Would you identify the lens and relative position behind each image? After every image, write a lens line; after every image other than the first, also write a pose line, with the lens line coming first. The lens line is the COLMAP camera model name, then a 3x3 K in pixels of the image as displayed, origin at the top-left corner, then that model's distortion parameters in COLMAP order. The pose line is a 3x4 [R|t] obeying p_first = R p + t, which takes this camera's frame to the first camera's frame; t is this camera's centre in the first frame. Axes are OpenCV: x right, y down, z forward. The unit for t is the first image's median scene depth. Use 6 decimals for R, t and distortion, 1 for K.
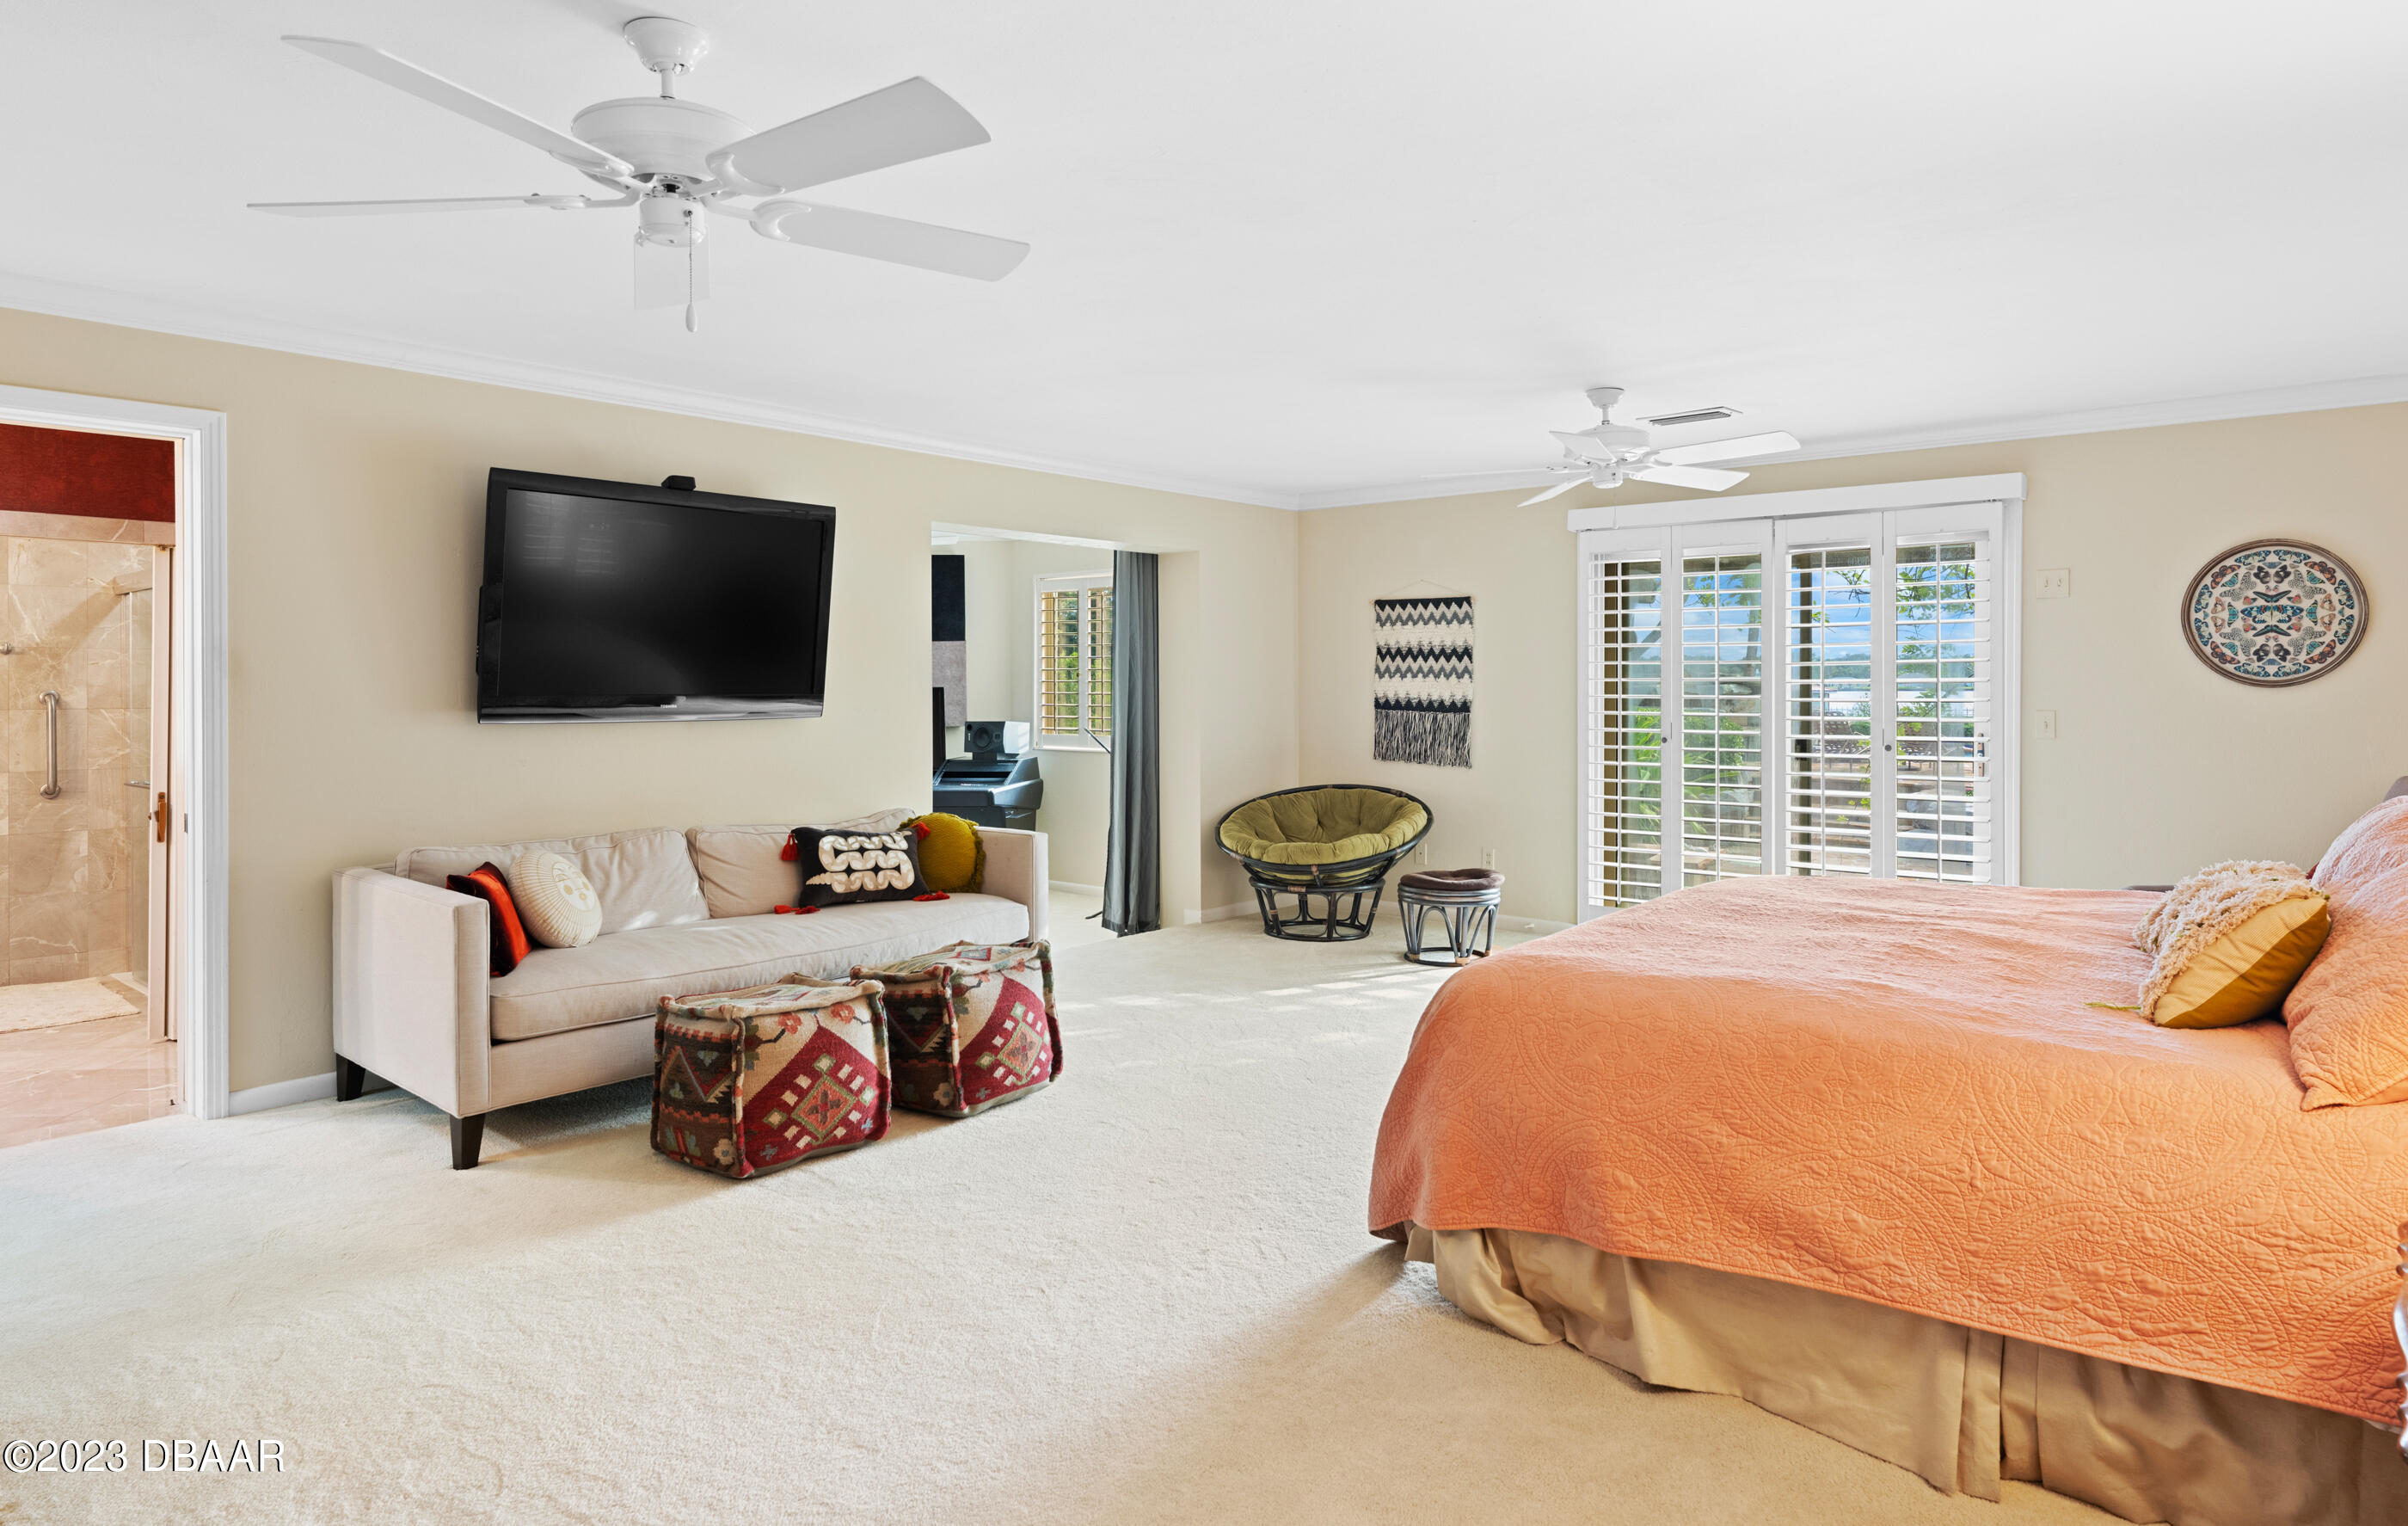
lens RADIAL K [[1379.4, 0, 1205.6], [0, 1379.4, 714.2], [0, 0, 1]] dist [0.000250, 0.000635]
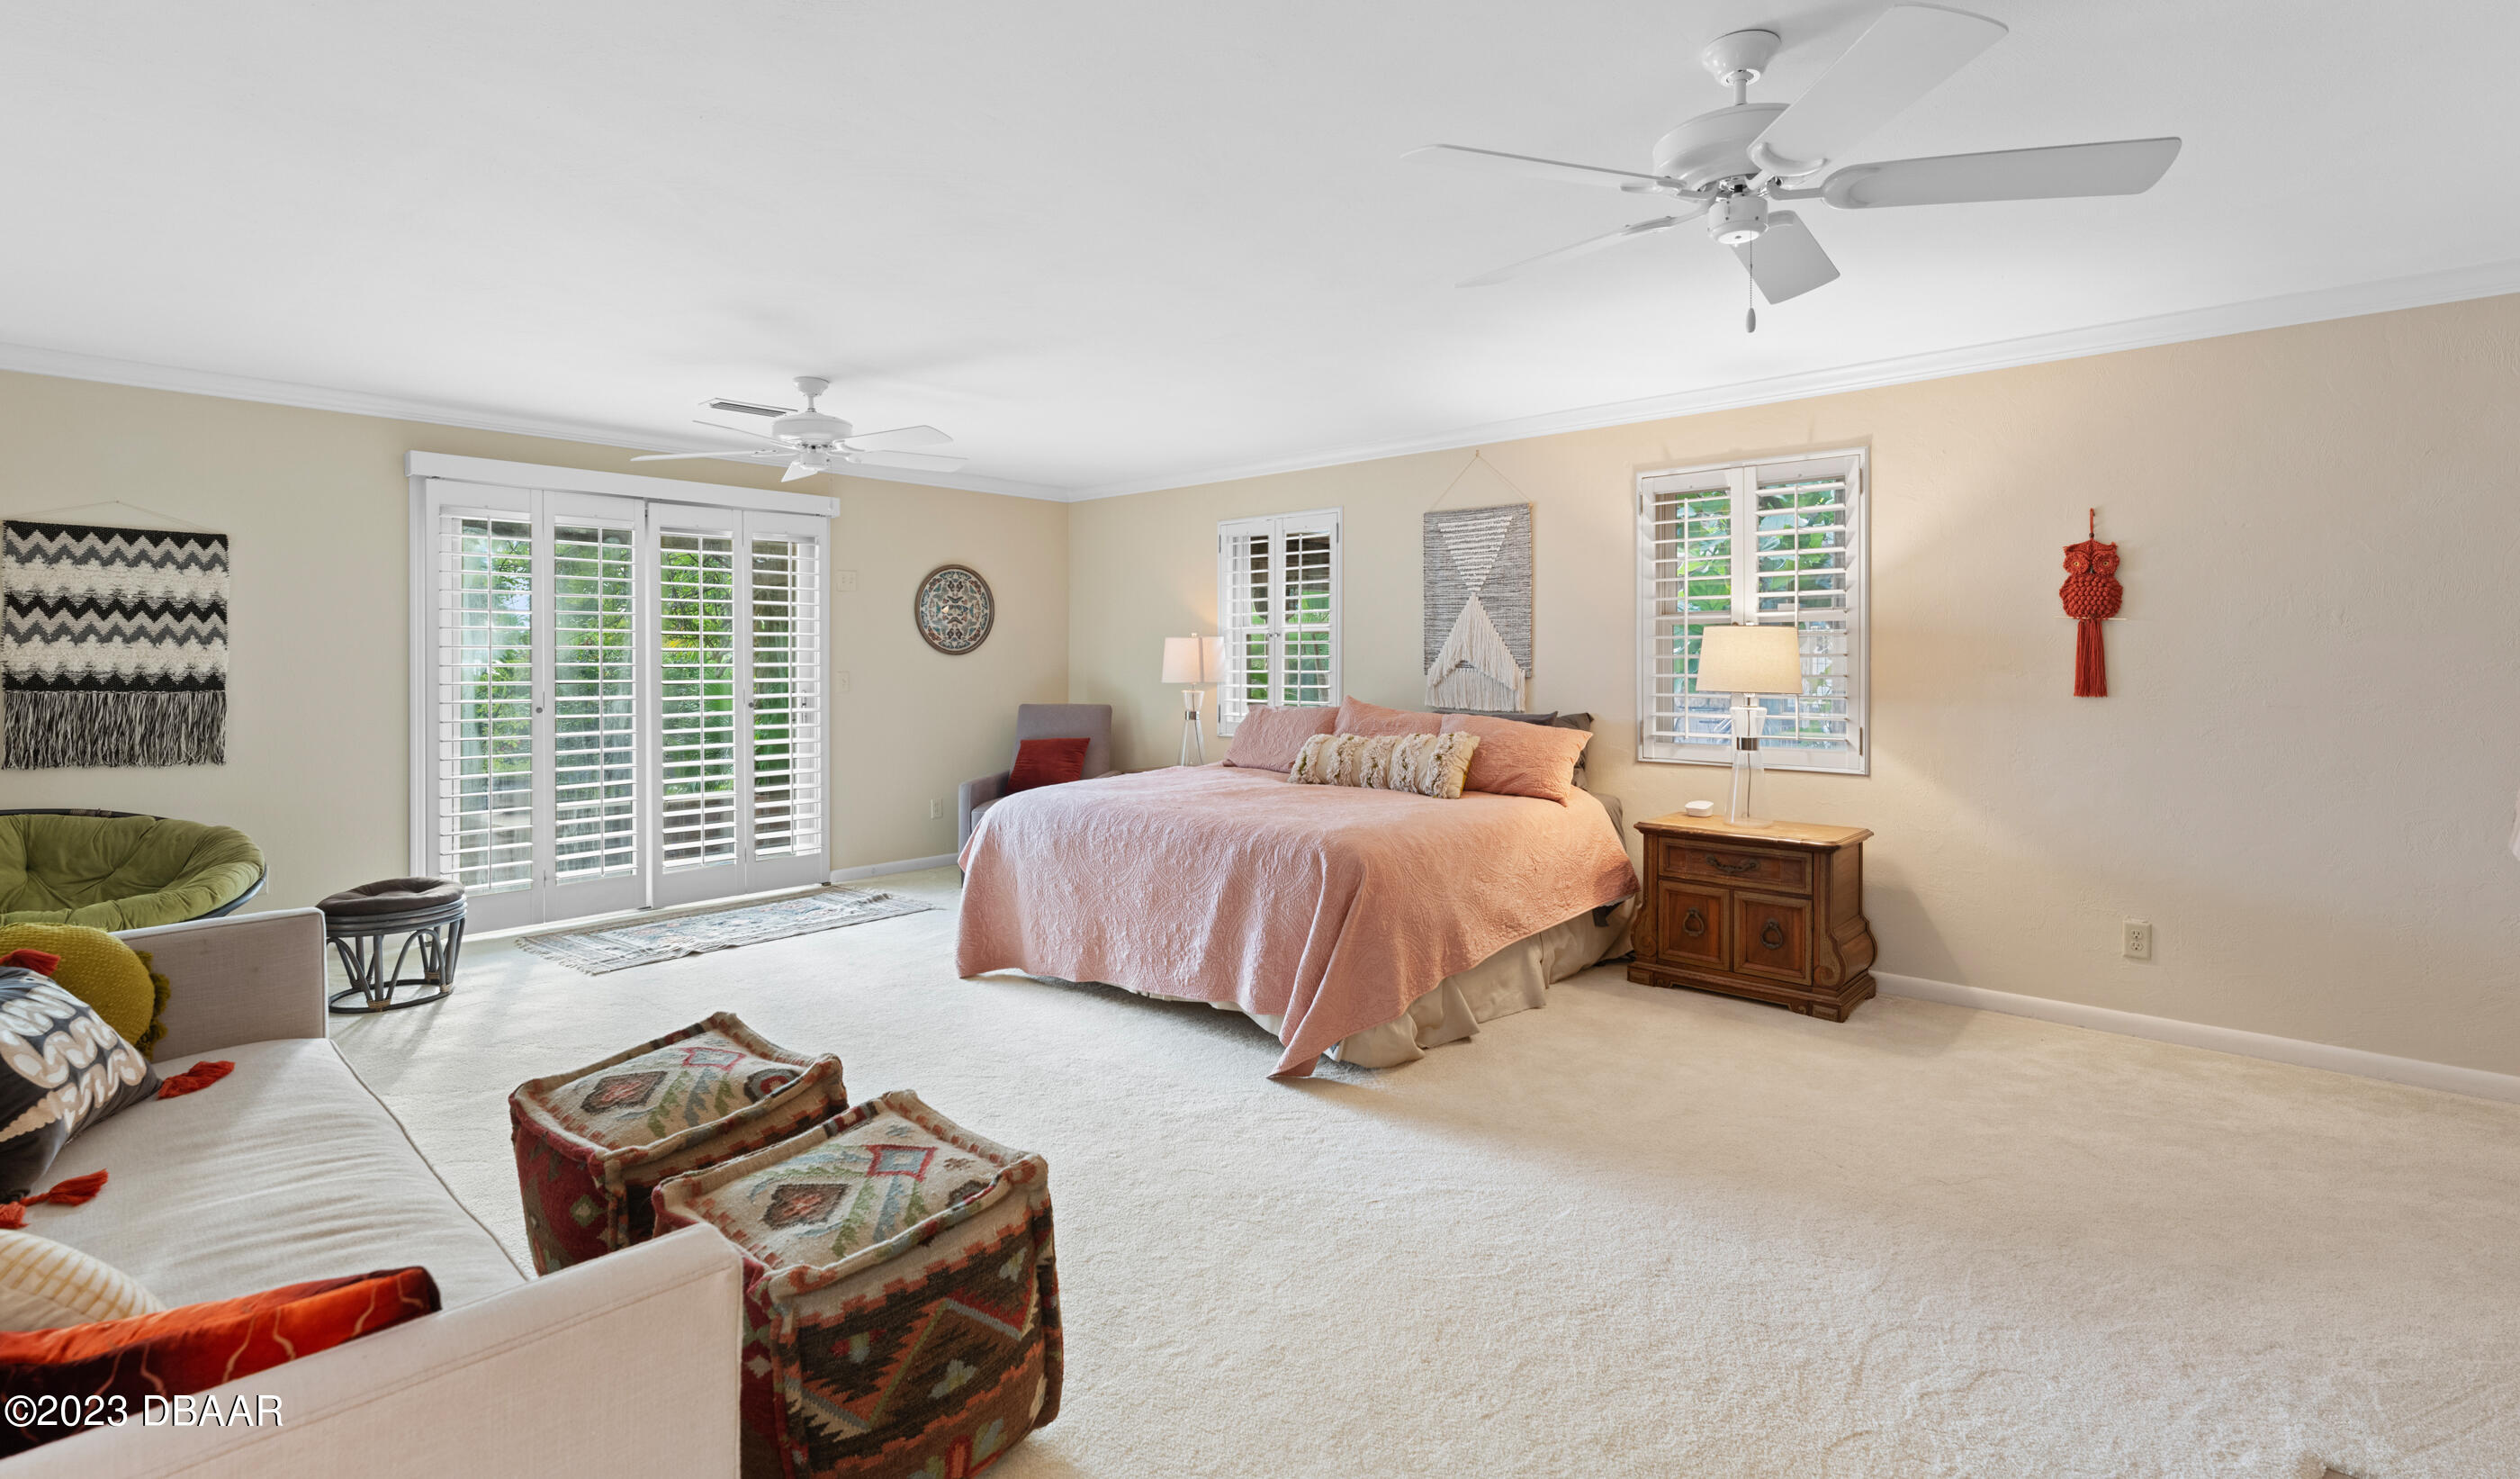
lens RADIAL K [[1145.0, 0, 1258.9], [0, 1145.0, 668.1], [0, 0, 1]] dist [0.000730, 0.000140]
pose [[0.037916, -0.009476, 0.999236, -0.406334], [0.023993, 0.999675, 0.008569, -0.004884], [-0.998993, 0.023649, 0.038131, 0.417176]]
